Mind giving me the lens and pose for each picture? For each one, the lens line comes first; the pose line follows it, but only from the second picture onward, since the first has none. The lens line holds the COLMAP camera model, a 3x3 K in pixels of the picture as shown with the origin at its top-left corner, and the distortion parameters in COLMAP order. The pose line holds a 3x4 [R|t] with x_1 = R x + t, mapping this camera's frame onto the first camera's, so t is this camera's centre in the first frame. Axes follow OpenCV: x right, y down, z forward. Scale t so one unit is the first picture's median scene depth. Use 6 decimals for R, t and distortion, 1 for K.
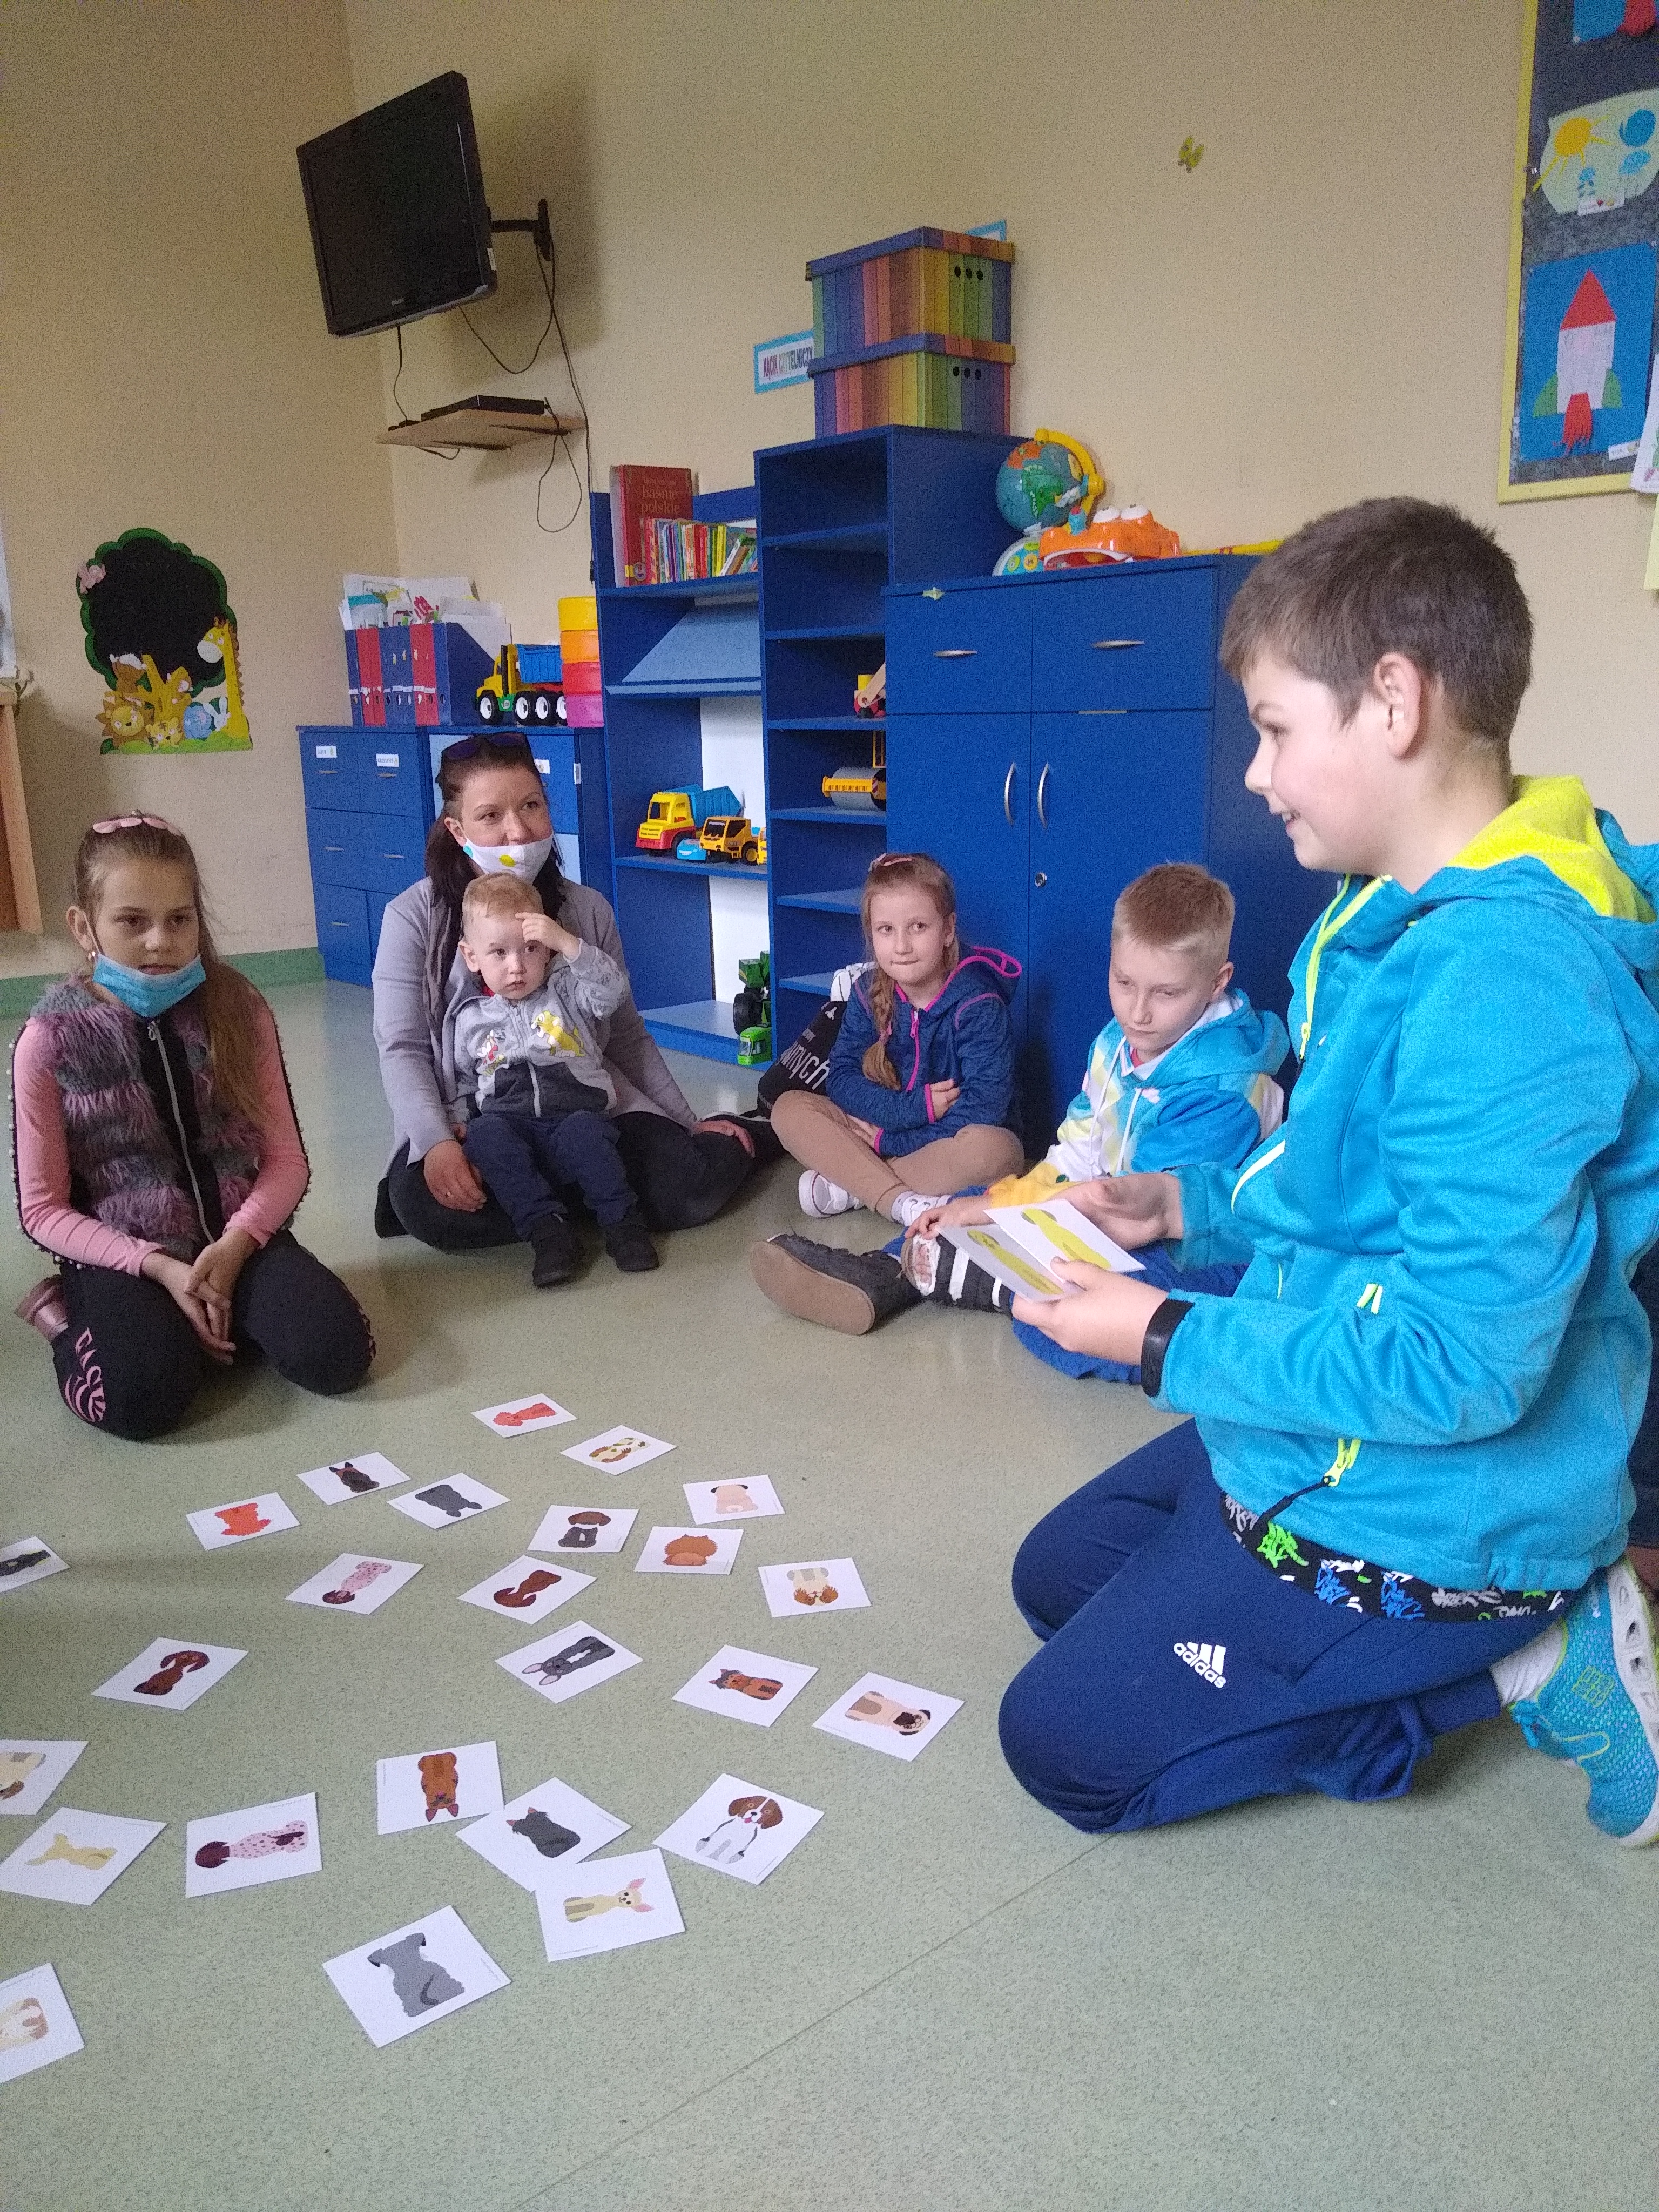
lens RADIAL K [[1729.6, 0, 838.5], [0, 1729.6, 1161.9], [0, 0, 1]] dist [0.055673, -0.093075]
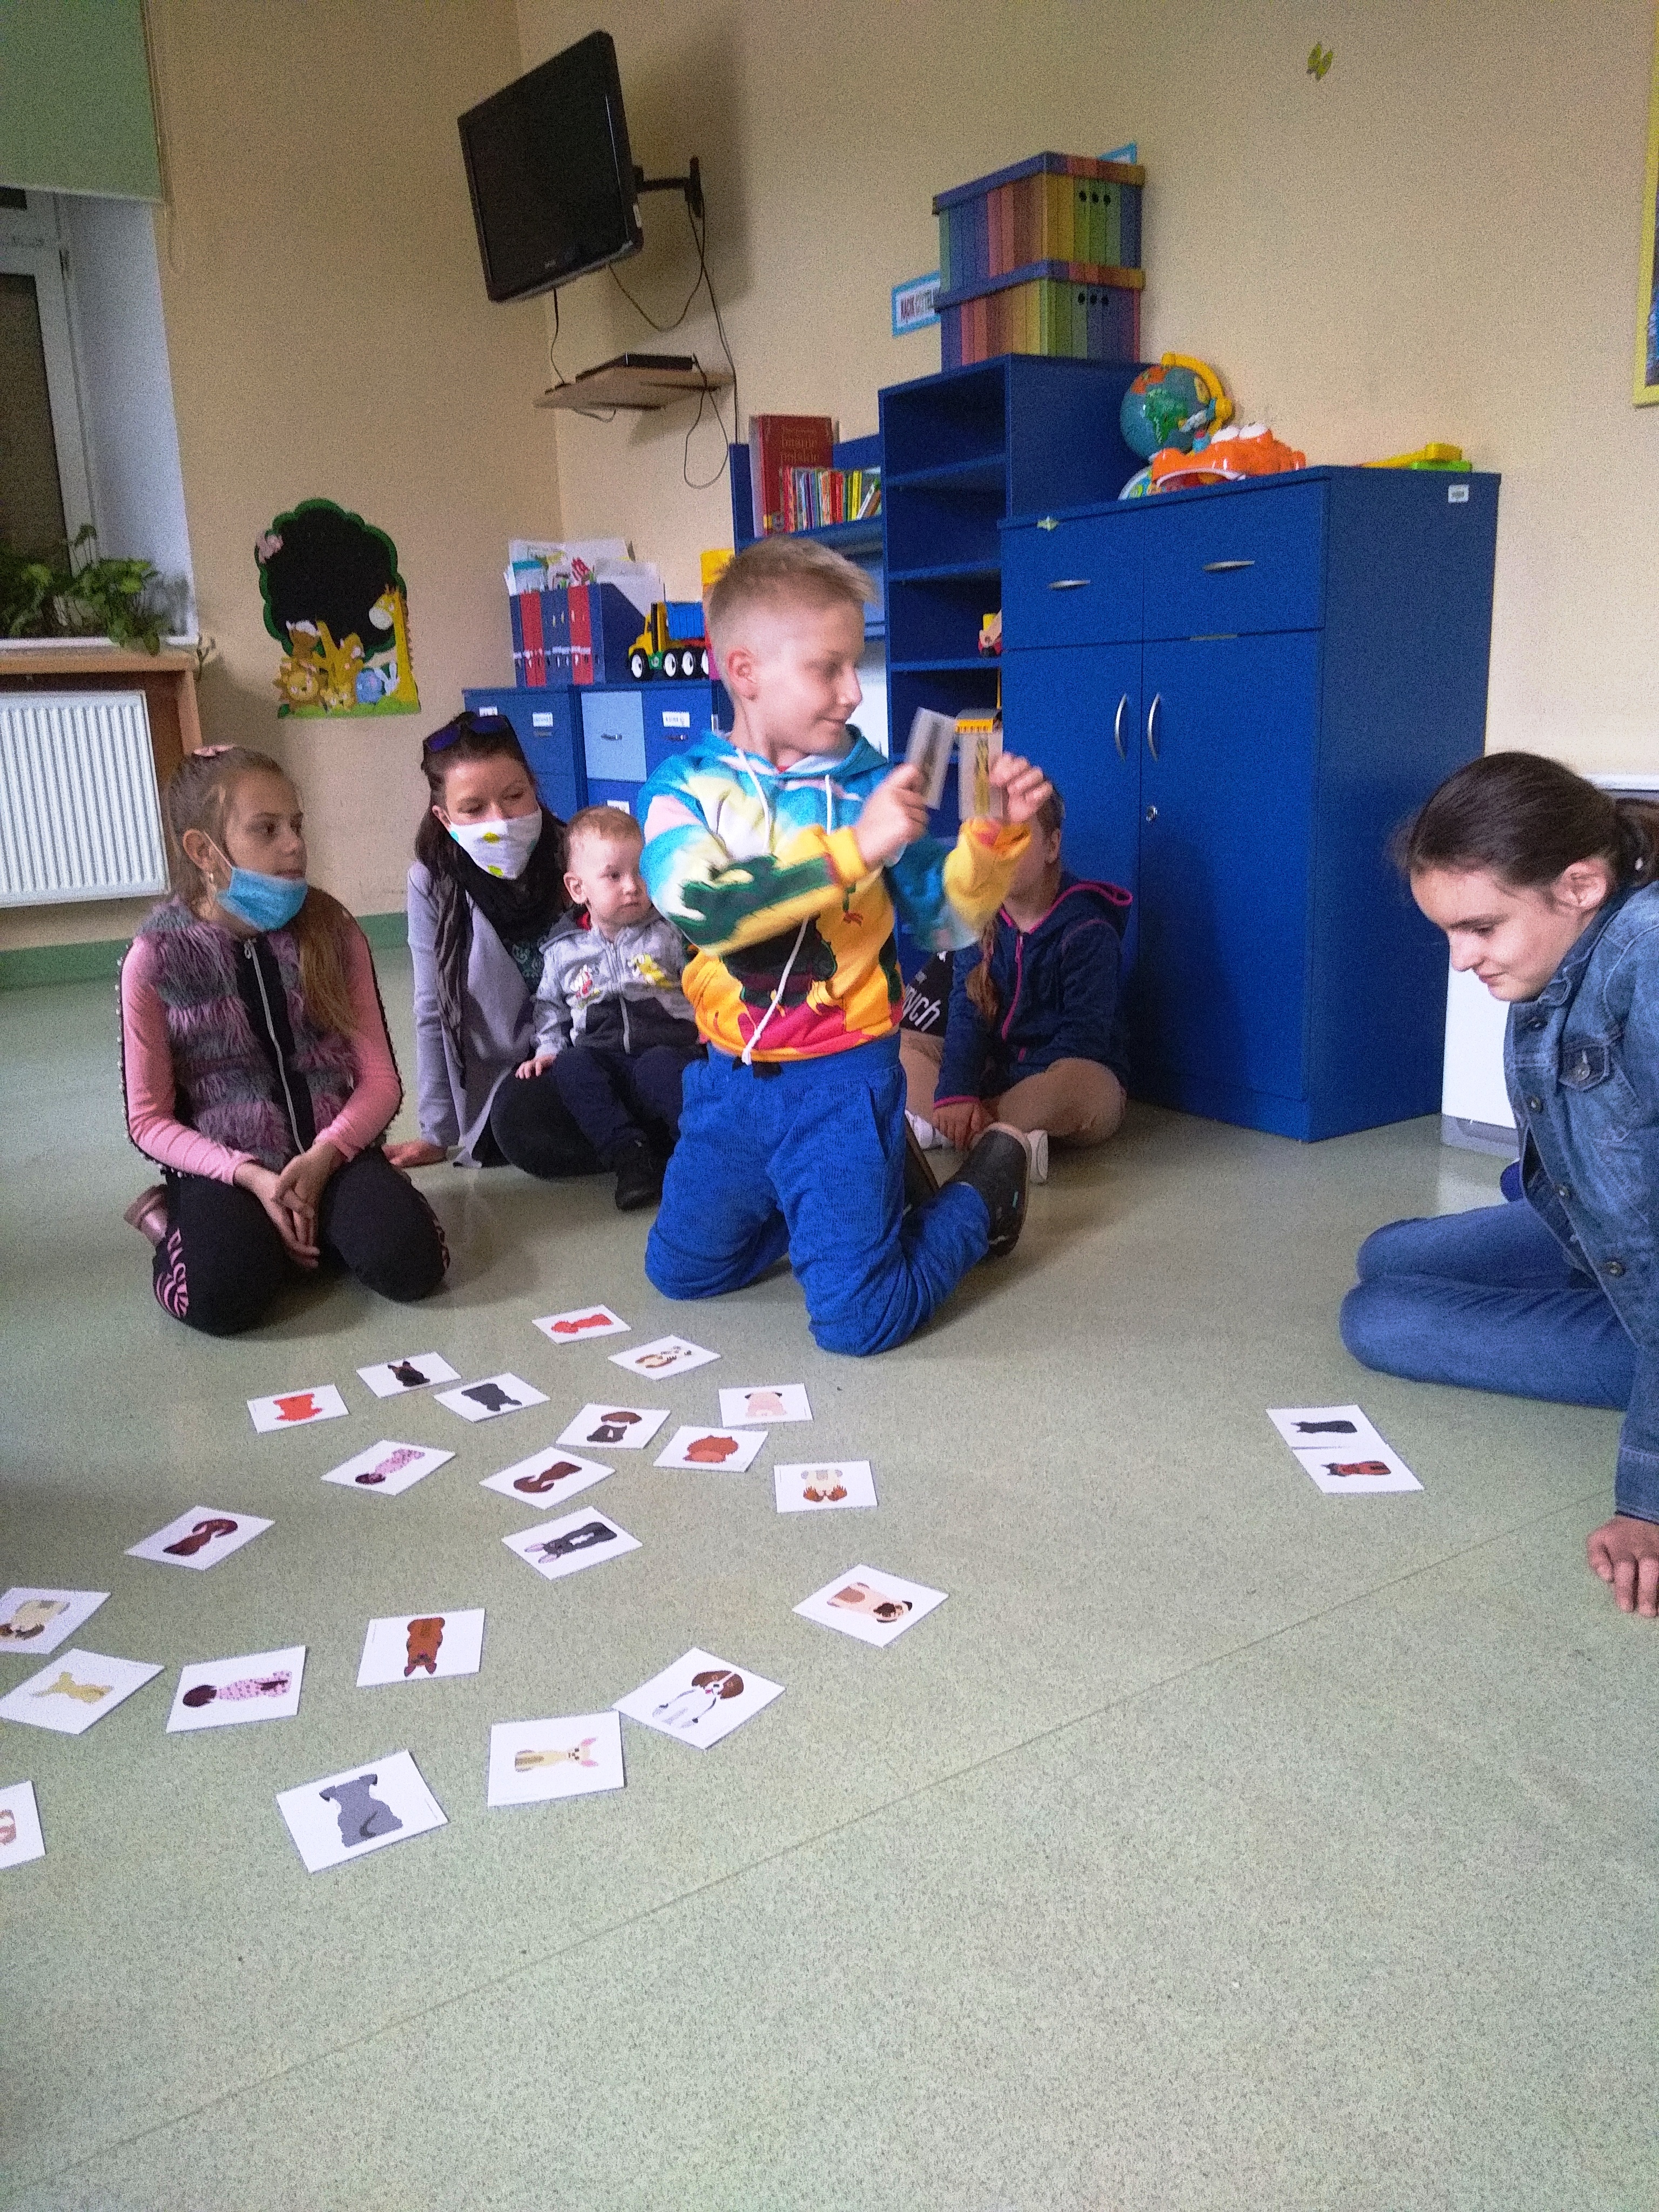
lens RADIAL K [[1729.6, 0, 836.3], [0, 1729.6, 1165.7], [0, 0, 1]] dist [0.055673, -0.093075]
pose [[0.992539, 0.016761, -0.120768, 0.084129], [-0.015591, 0.999822, 0.010621, 0.037847], [0.120925, -0.008659, 0.992624, 0.007731]]
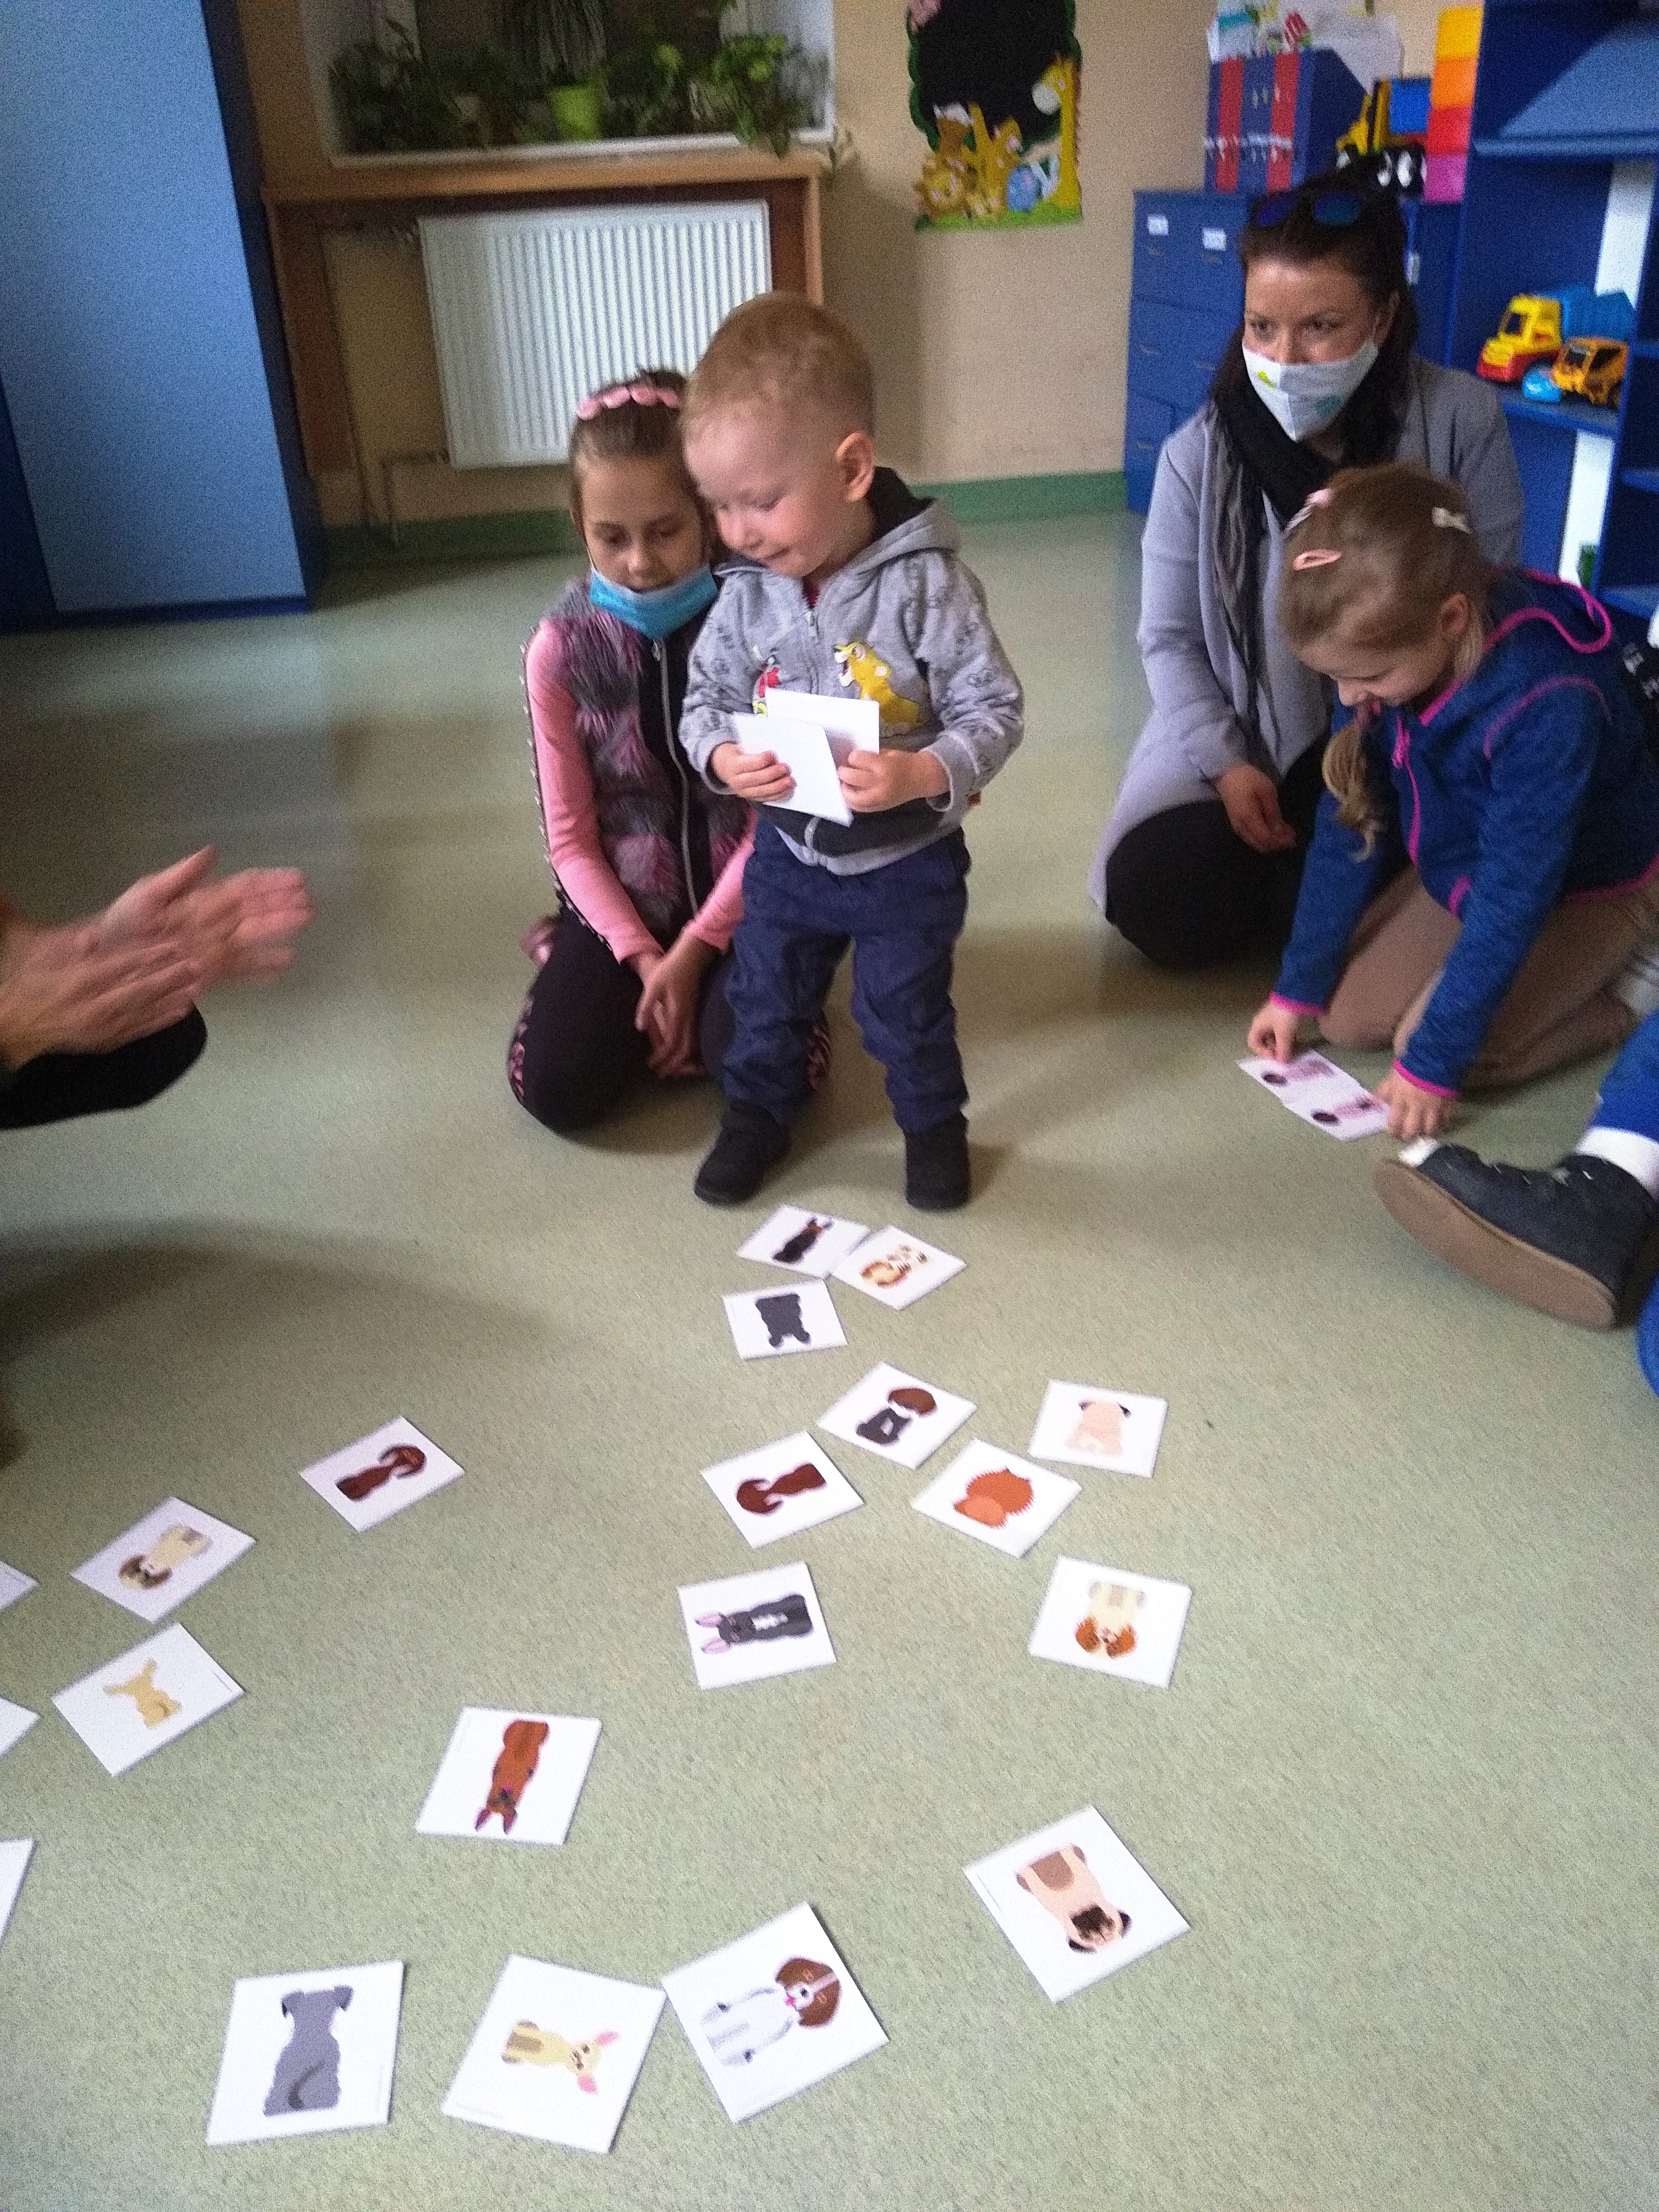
lens RADIAL K [[1729.6, 0, 815.3], [0, 1729.6, 1134.6], [0, 0, 1]] dist [0.055673, -0.093075]
pose [[0.853193, 0.239528, -0.463345, 0.128109], [-0.106481, 0.949599, 0.294827, -0.112973], [0.510611, -0.202207, 0.835696, 0.285317]]
